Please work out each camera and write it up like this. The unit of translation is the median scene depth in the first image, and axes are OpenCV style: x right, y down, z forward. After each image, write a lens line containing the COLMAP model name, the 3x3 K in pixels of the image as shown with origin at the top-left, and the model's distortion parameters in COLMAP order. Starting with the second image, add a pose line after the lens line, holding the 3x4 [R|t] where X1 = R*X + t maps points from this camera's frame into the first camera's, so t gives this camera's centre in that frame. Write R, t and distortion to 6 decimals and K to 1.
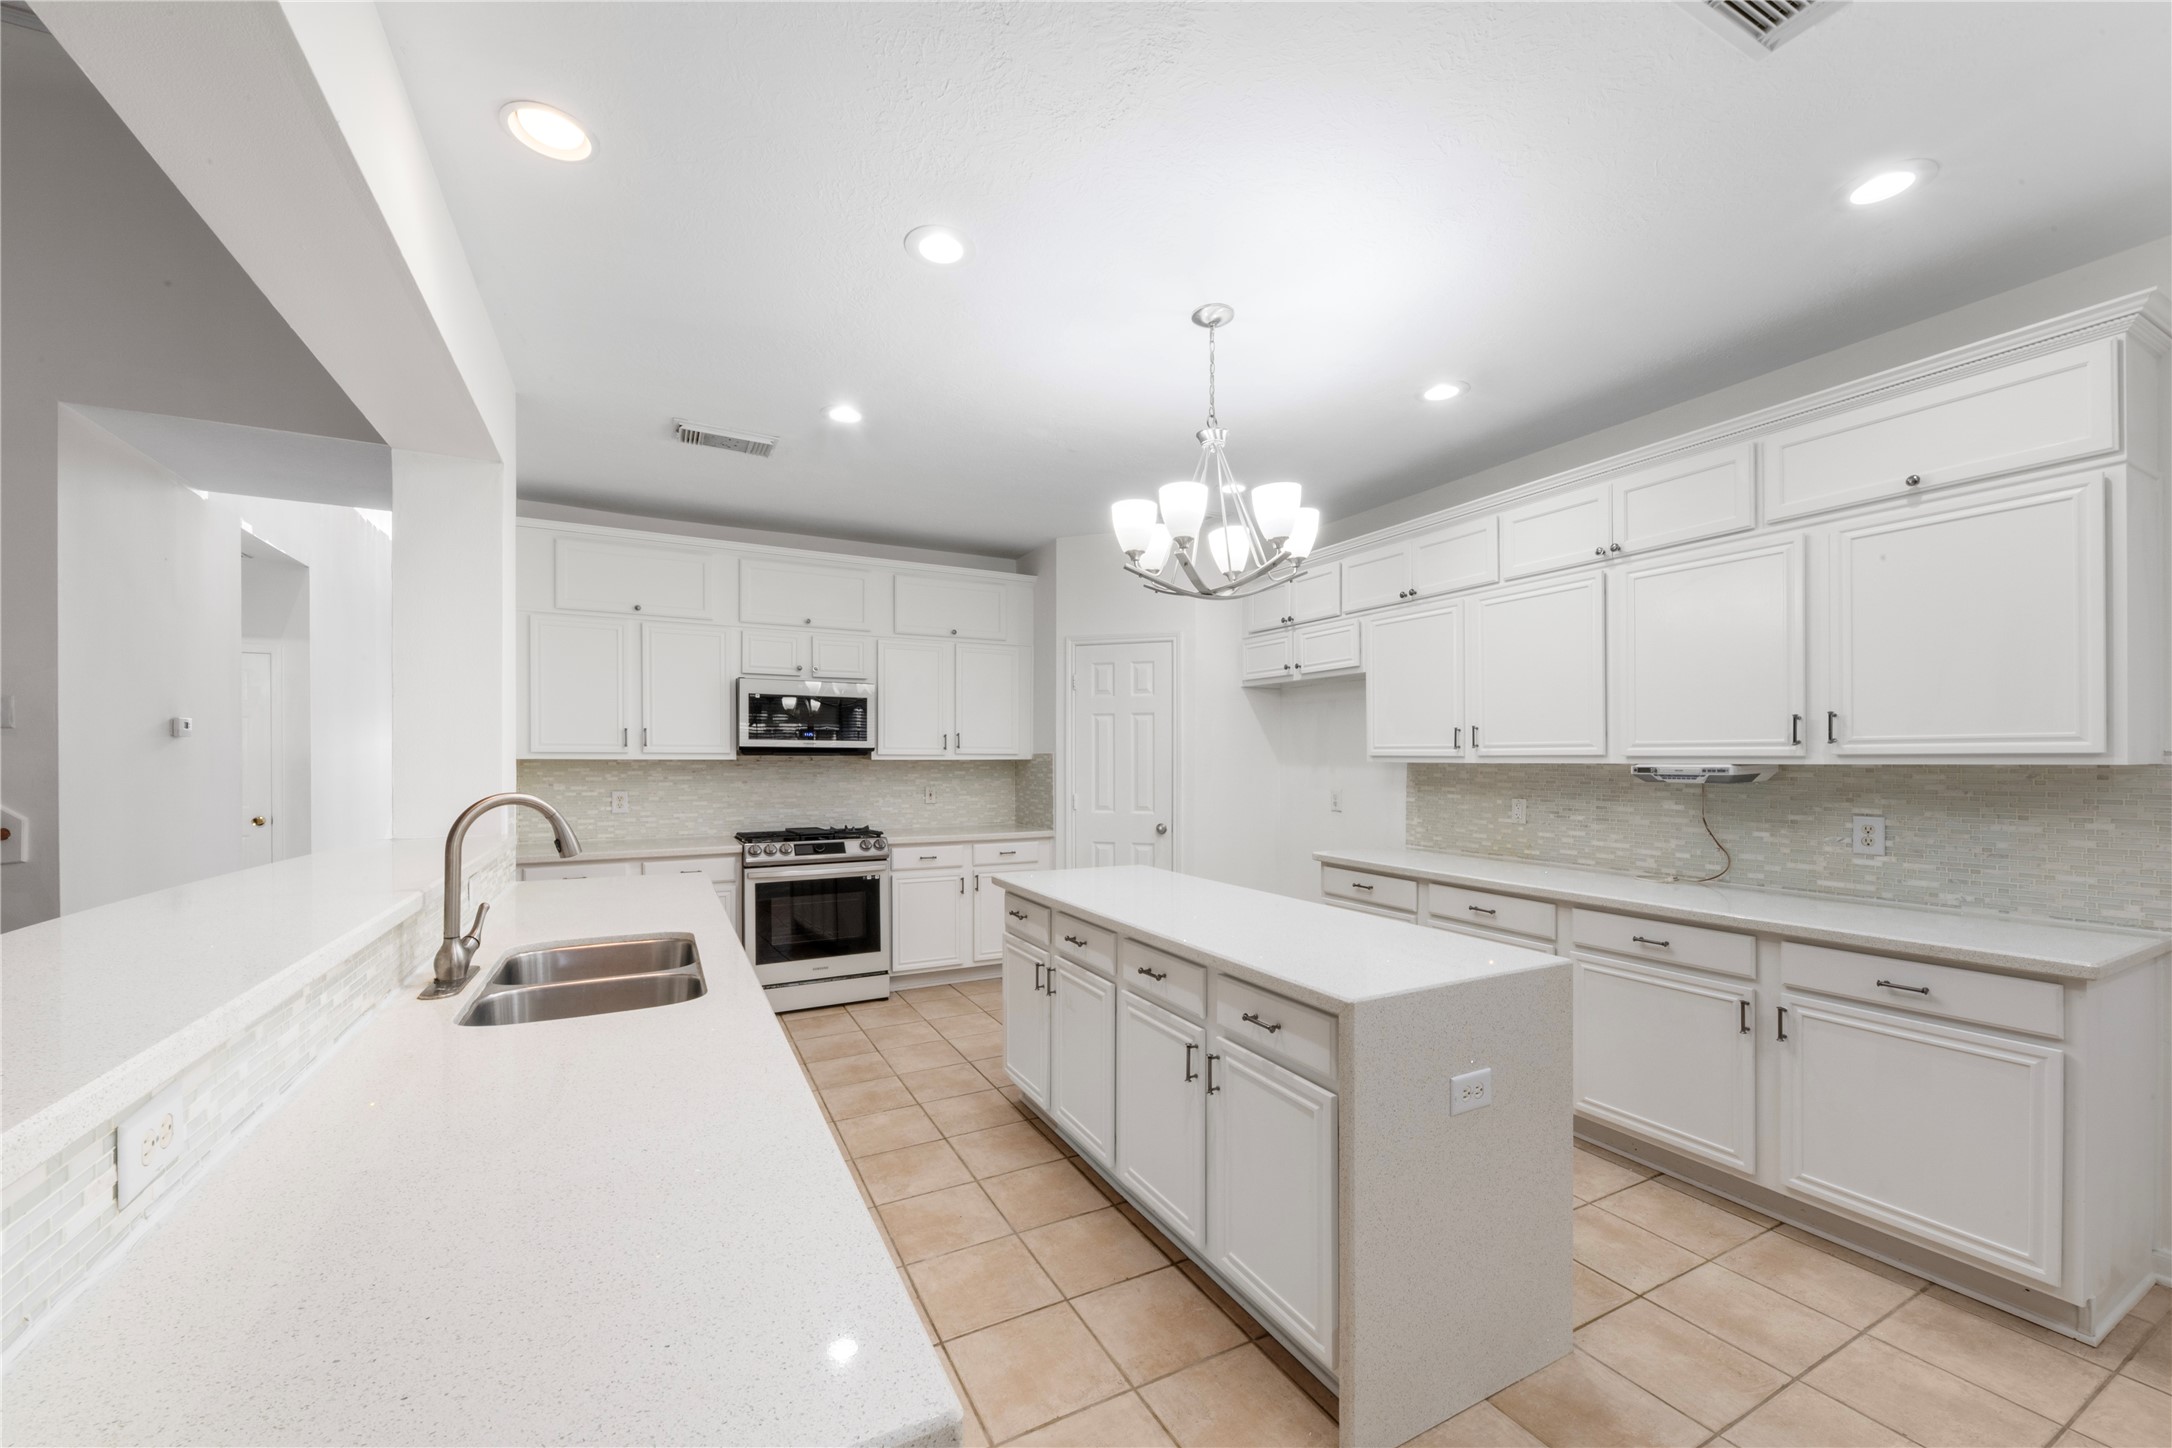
lens RADIAL K [[836.3, 0, 1088.8], [0, 836.3, 760.7], [0, 0, 1]] dist [0.024114, -0.009304]
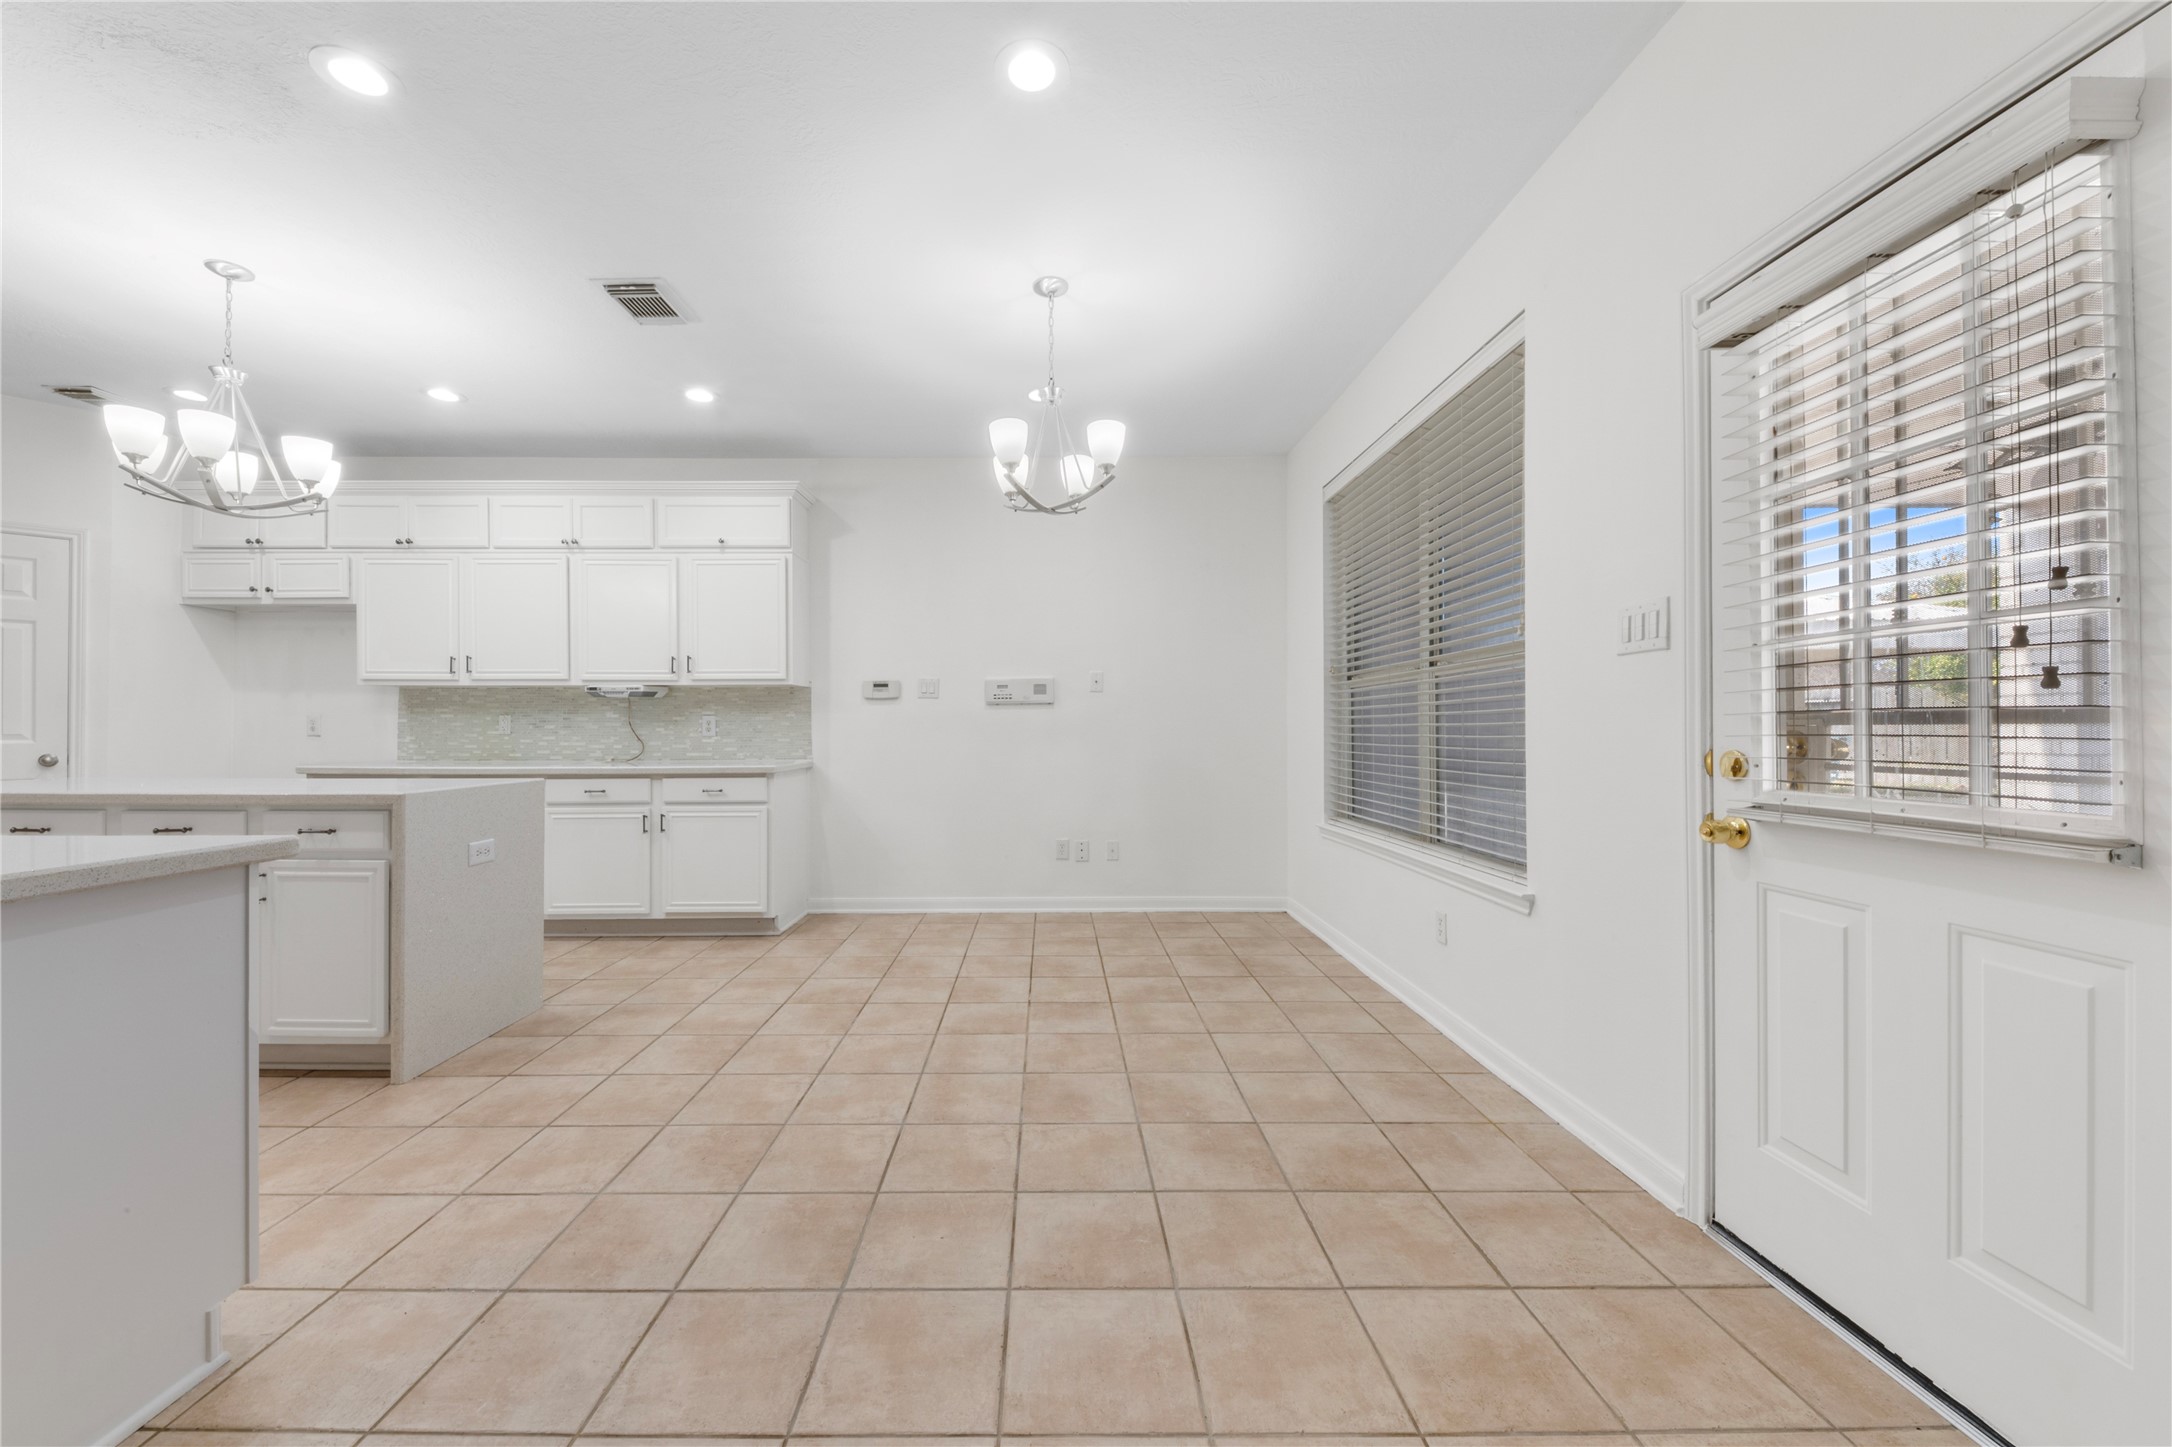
lens RADIAL K [[810.9, 0, 1072.8], [0, 810.9, 729.8], [0, 0, 1]] dist [0.000979, -0.005857]
pose [[0.457672, 0.003868, 0.889113, -0.265338], [0.002043, 0.999983, -0.005402, 0.097858], [-0.889119, 0.004289, 0.457656, -0.470573]]
